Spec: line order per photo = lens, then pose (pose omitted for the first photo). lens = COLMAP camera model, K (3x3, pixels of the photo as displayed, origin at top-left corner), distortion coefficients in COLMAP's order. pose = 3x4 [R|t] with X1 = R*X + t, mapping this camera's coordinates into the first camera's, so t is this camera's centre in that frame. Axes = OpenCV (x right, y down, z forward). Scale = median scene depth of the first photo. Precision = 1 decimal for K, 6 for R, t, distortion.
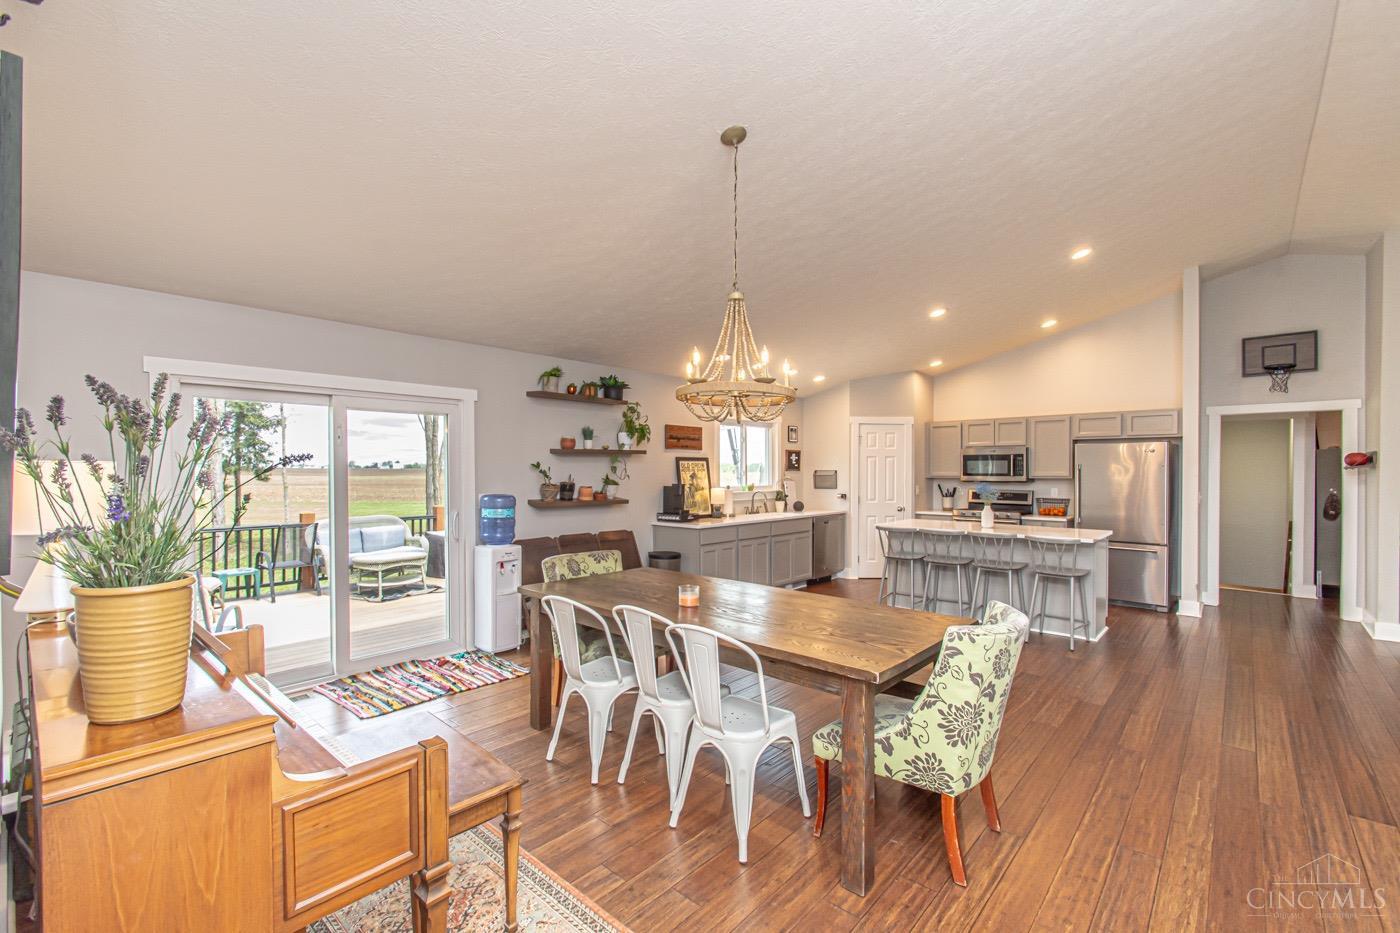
lens RADIAL K [[613.2, 0, 678.3], [0, 613.2, 478.0], [0, 0, 1]] dist [0.000720, -0.000687]
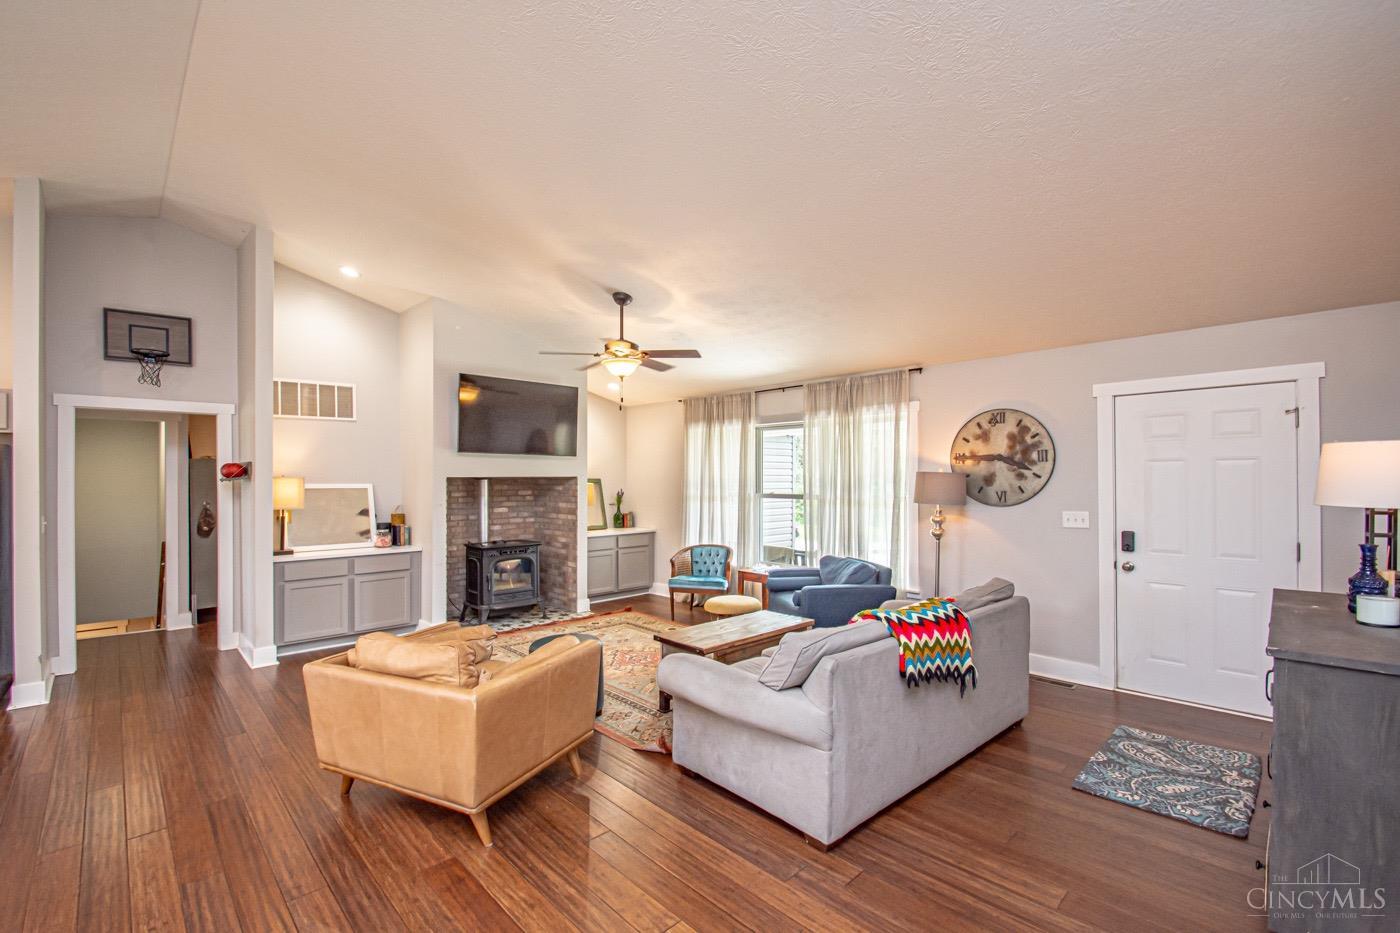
lens RADIAL K [[615.5, 0, 698.2], [0, 615.5, 474.1], [0, 0, 1]] dist [-0.001025, -0.009166]
pose [[0.062427, 0.005901, 0.998032, 0.208903], [0.018680, 0.999800, -0.007080, -0.004633], [-0.997875, 0.019085, 0.062304, 0.217023]]
